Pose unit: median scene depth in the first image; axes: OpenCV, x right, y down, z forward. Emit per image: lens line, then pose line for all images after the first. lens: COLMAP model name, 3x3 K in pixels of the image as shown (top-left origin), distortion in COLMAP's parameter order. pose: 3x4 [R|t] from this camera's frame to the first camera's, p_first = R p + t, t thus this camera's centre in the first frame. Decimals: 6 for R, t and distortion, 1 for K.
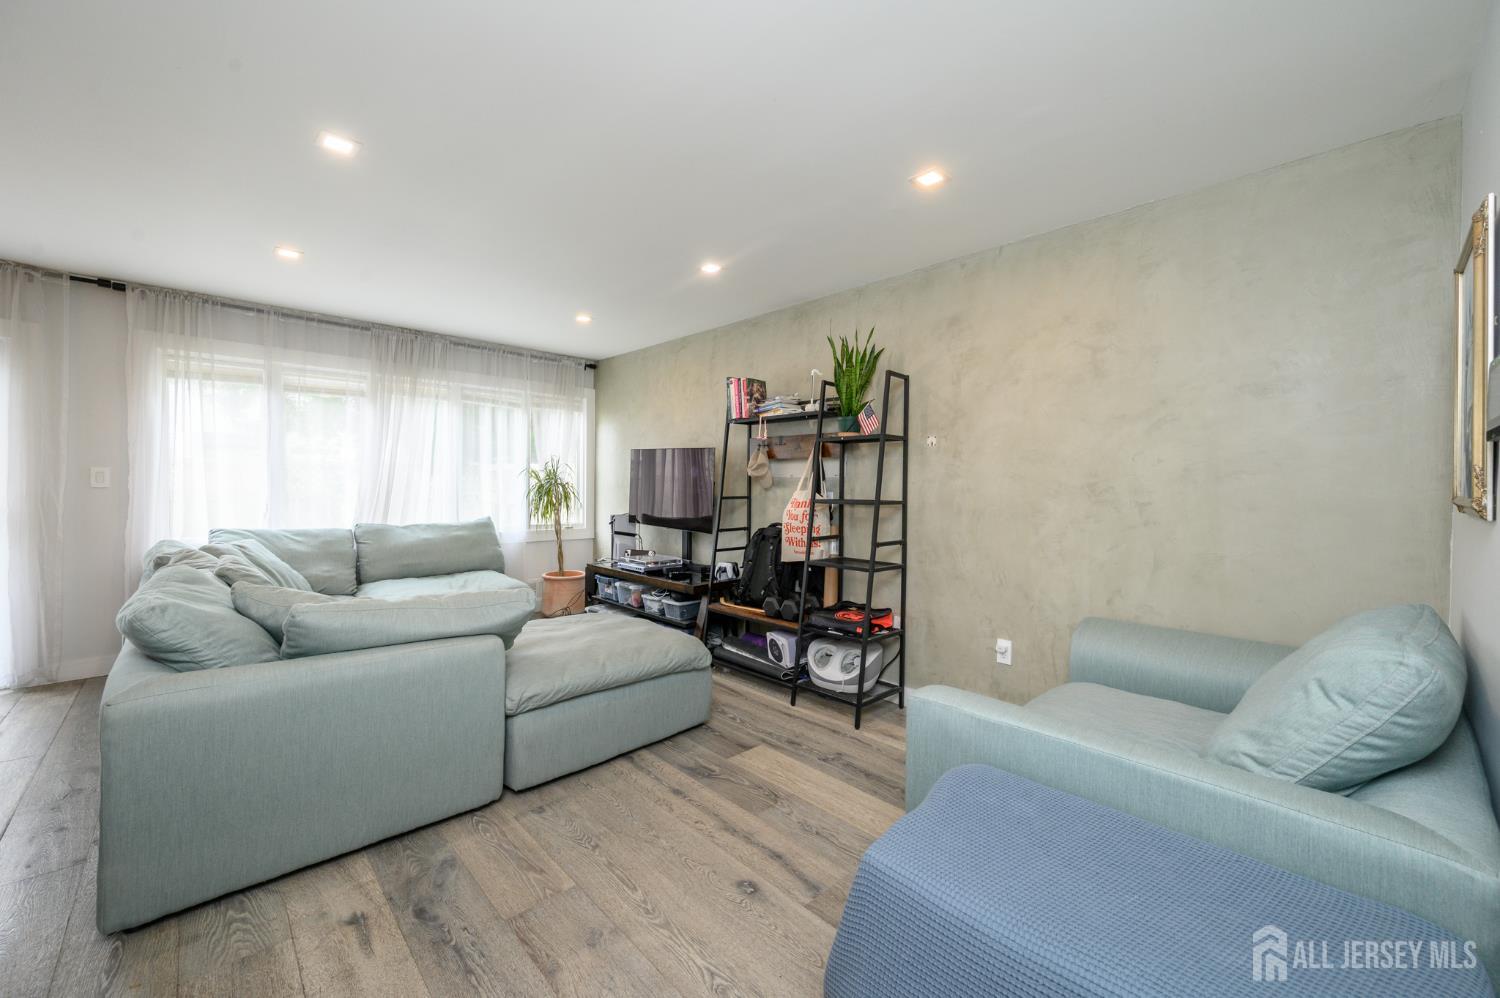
lens RADIAL K [[600.5, 0, 750.0], [0, 600.5, 499.0], [0, 0, 1]] dist [0.000401, 0.000057]
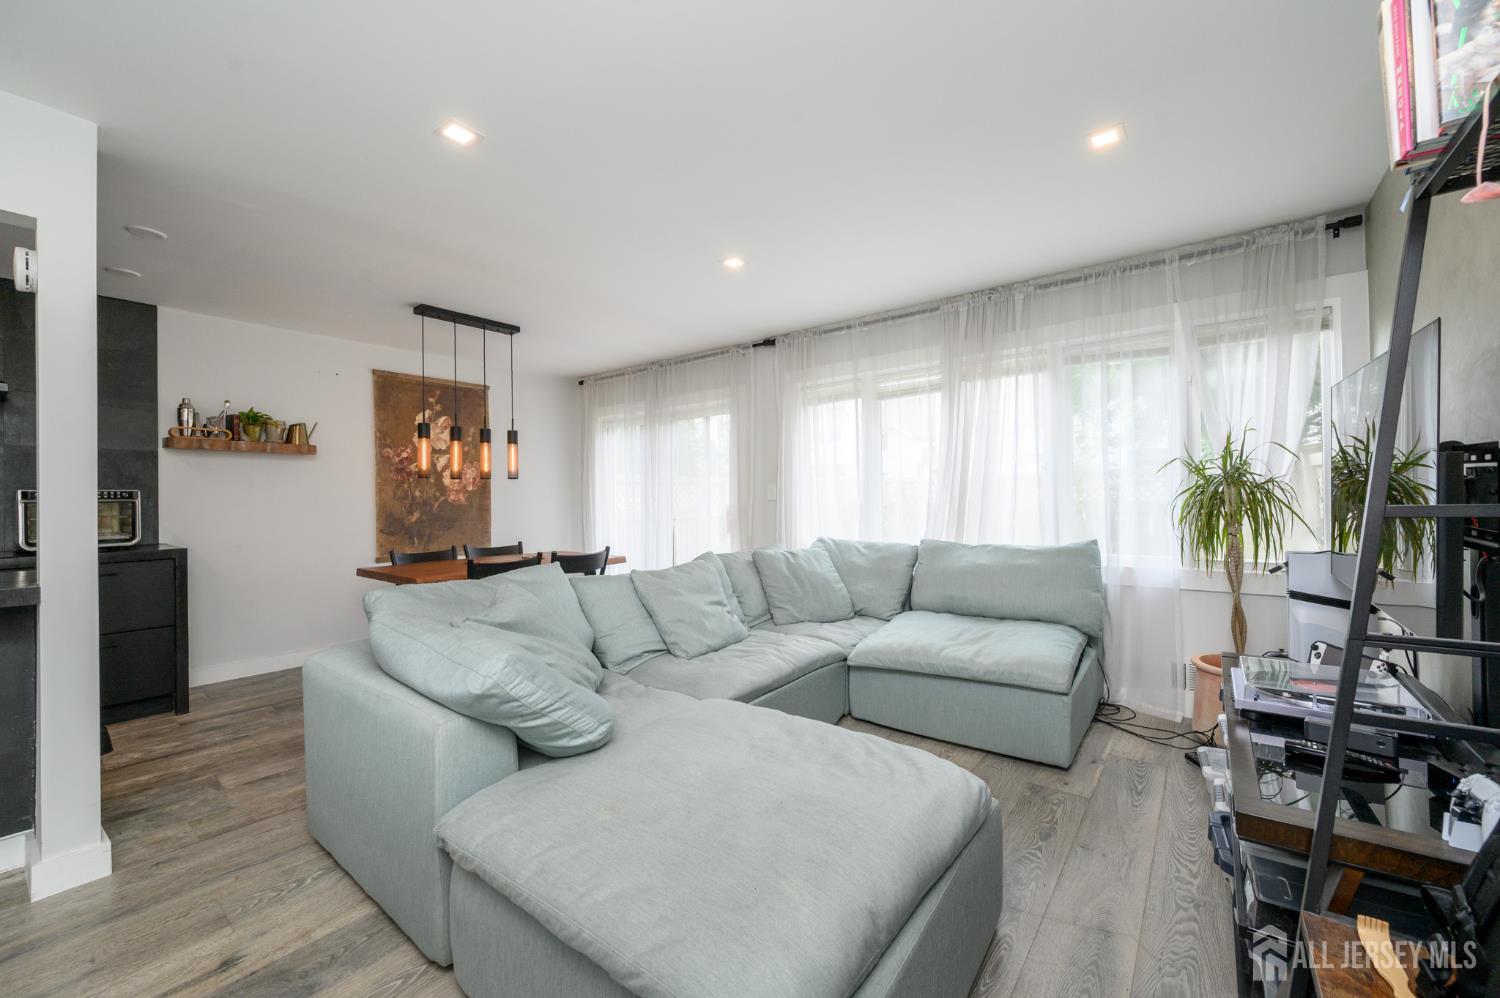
lens RADIAL K [[591.1, 0, 744.2], [0, 591.1, 497.6], [0, 0, 1]] dist [0.000760, -0.000083]
pose [[0.148496, -0.015674, -0.988789, 0.152978], [-0.006467, 0.999838, -0.016821, -0.002862], [0.988892, 0.008892, 0.148371, 0.672828]]
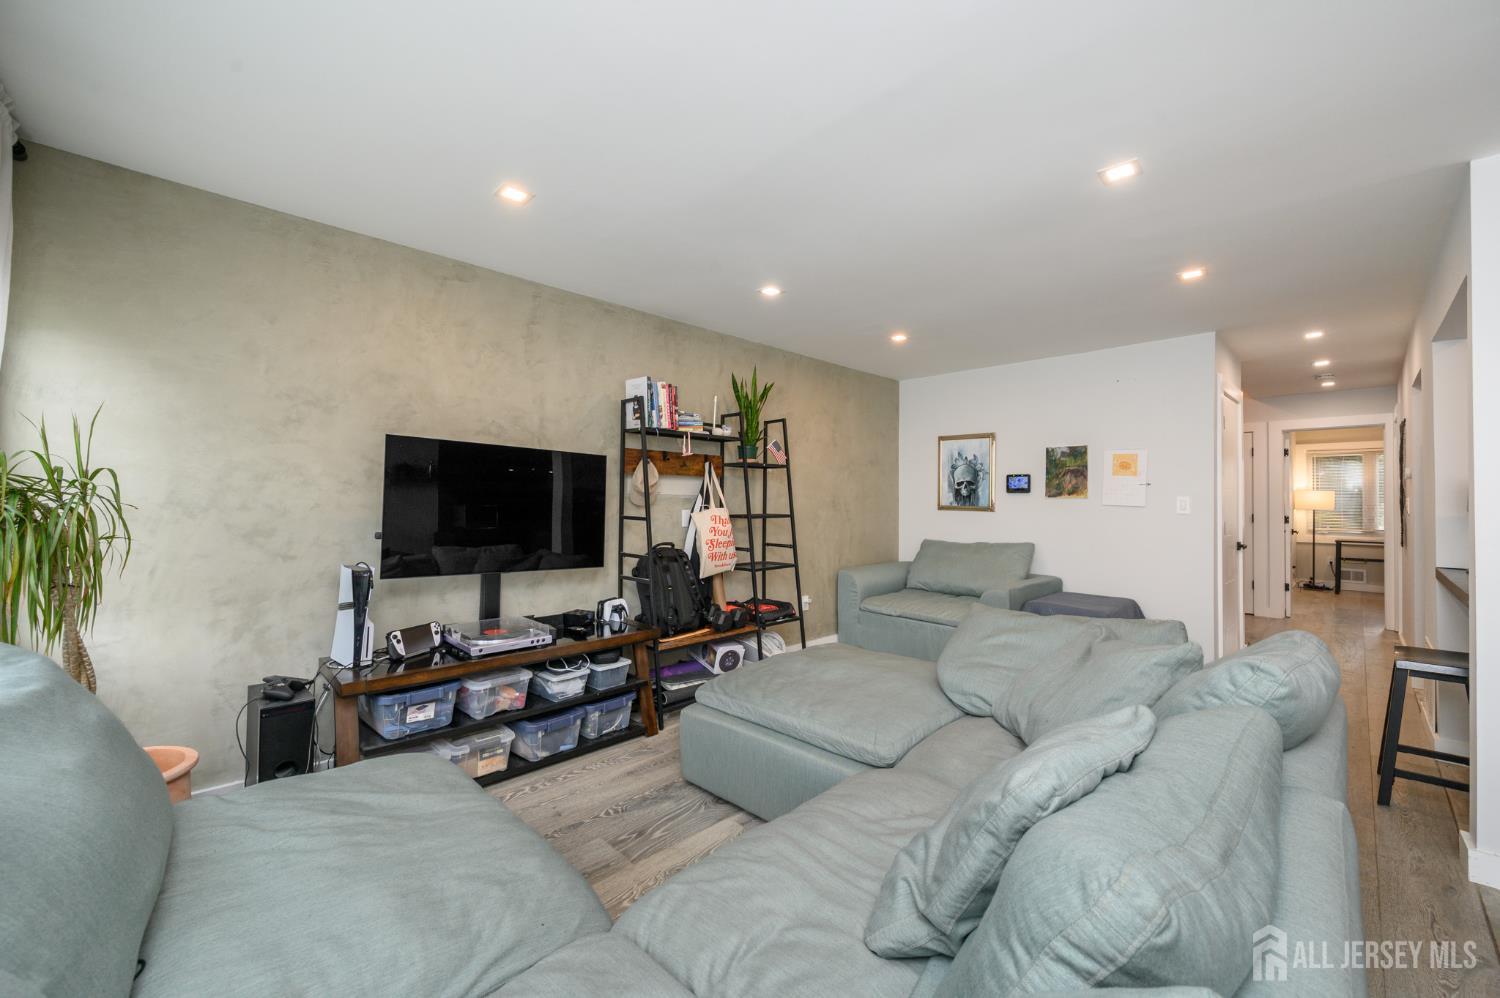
lens RADIAL K [[596.1, 0, 740.1], [0, 596.1, 495.1], [0, 0, 1]] dist [0.000226, -0.000076]
pose [[-0.016007, -0.002530, 0.999869, -0.838273], [0.012354, 0.999920, 0.002728, -0.033790], [-0.999796, 0.012396, -0.015974, 0.839389]]
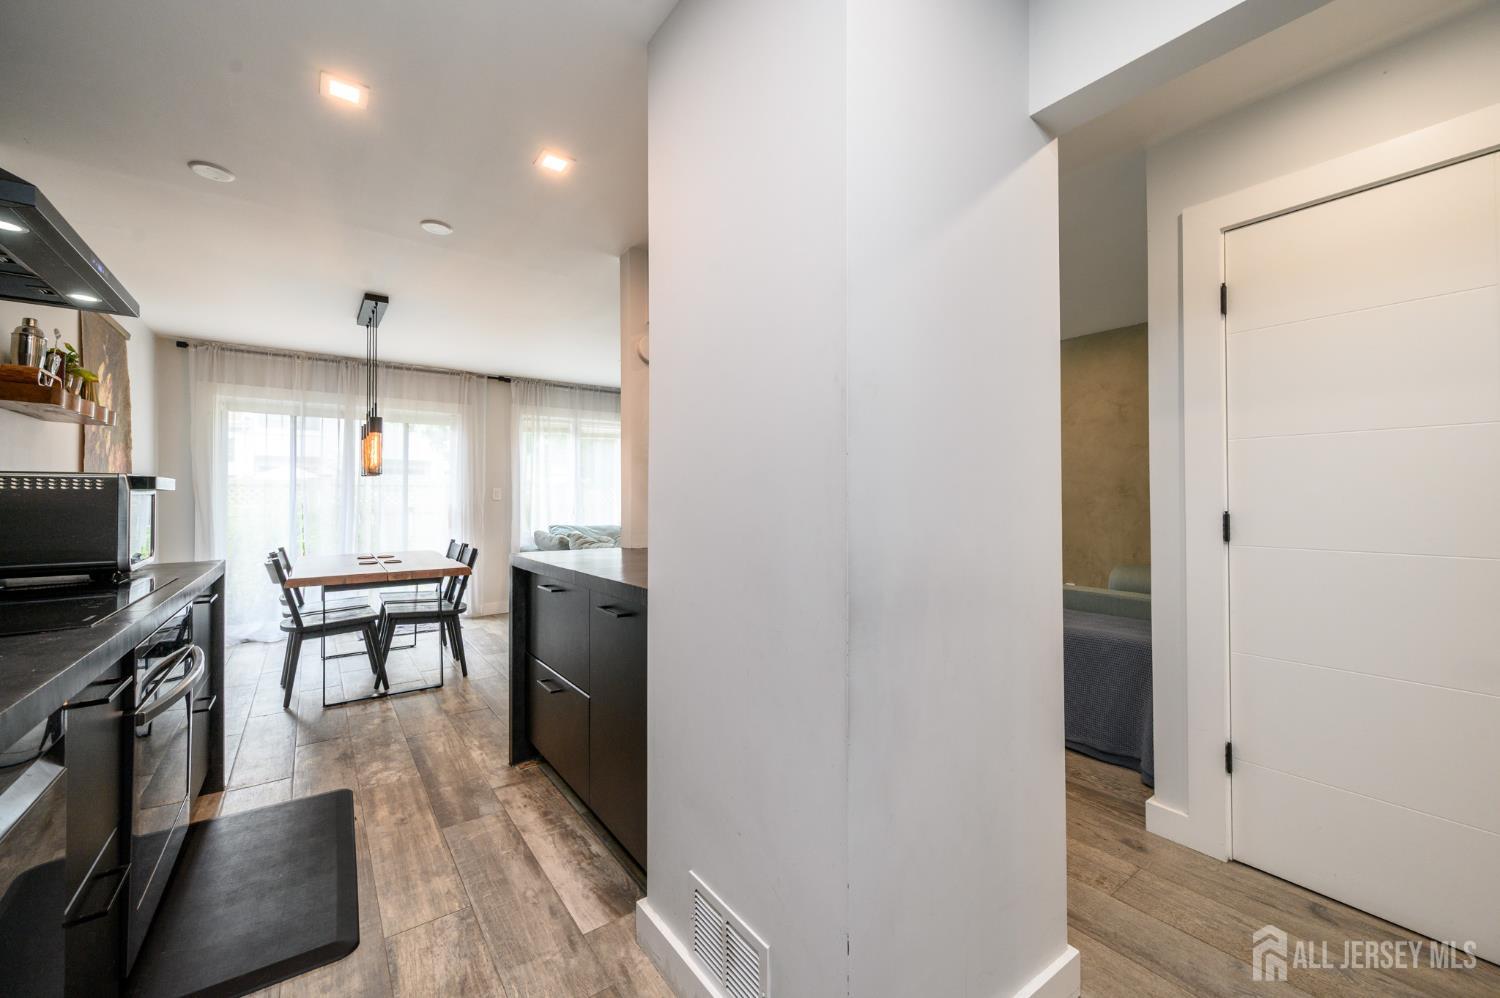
lens RADIAL K [[596.1, 0, 740.1], [0, 596.1, 495.1], [0, 0, 1]] dist [0.000226, -0.000076]
pose [[0.990826, -0.017202, -0.134046, -0.165356], [0.013839, 0.999567, -0.025982, 0.019133], [0.134435, 0.023888, 0.990634, -0.497797]]
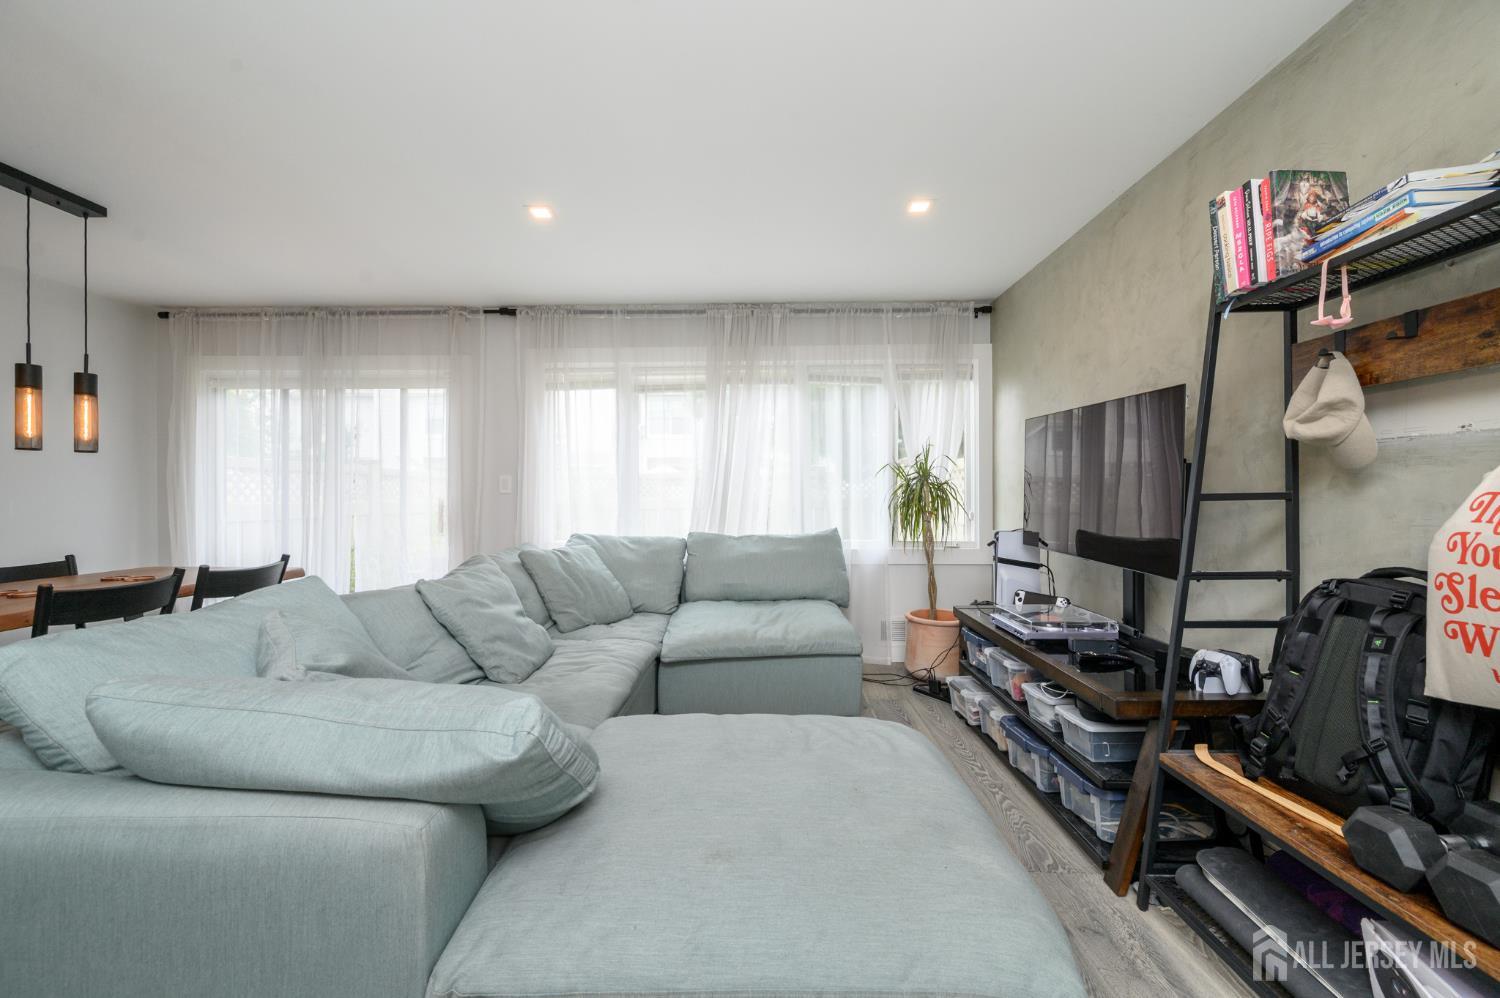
lens RADIAL K [[596.1, 0, 740.1], [0, 596.1, 495.1], [0, 0, 1]] dist [0.000226, -0.000076]
pose [[0.708941, -0.013406, -0.705141, 0.017209], [-0.005380, 0.999687, -0.024414, 0.008013], [0.705247, 0.021102, 0.708647, 0.465069]]
